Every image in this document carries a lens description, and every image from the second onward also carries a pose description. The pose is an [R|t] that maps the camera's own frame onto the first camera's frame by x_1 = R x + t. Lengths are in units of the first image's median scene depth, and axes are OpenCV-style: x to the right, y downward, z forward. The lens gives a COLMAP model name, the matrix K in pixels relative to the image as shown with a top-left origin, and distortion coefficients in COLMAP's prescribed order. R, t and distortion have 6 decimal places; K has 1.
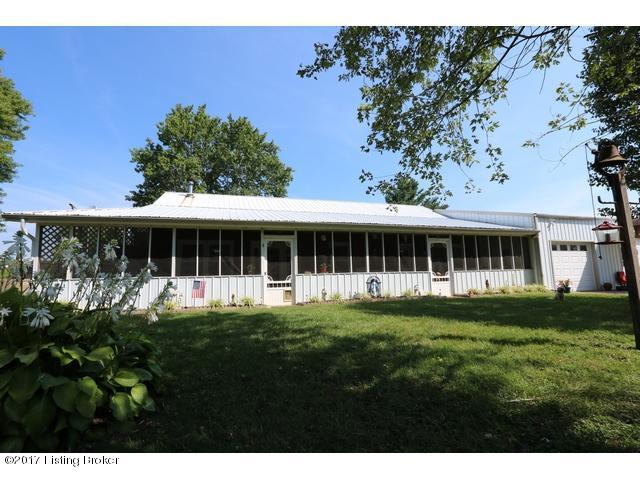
lens RADIAL K [[290.8, 0, 320.3], [0, 290.8, 241.5], [0, 0, 1]] dist [-0.012413, 0.000151]
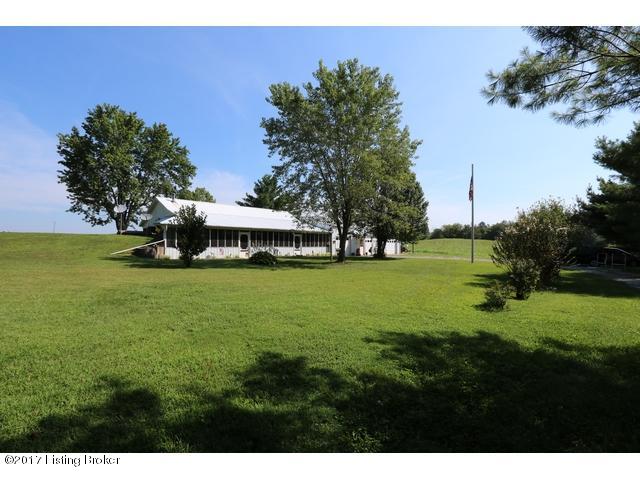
lens RADIAL K [[290.8, 0, 320.0], [0, 290.8, 241.2], [0, 0, 1]] dist [-0.012413, 0.000151]
pose [[0.863308, 0.036008, 0.503392, -0.723201], [-0.088350, 0.992831, 0.080502, -0.175497], [-0.496884, -0.113973, 0.860300, -1.336327]]
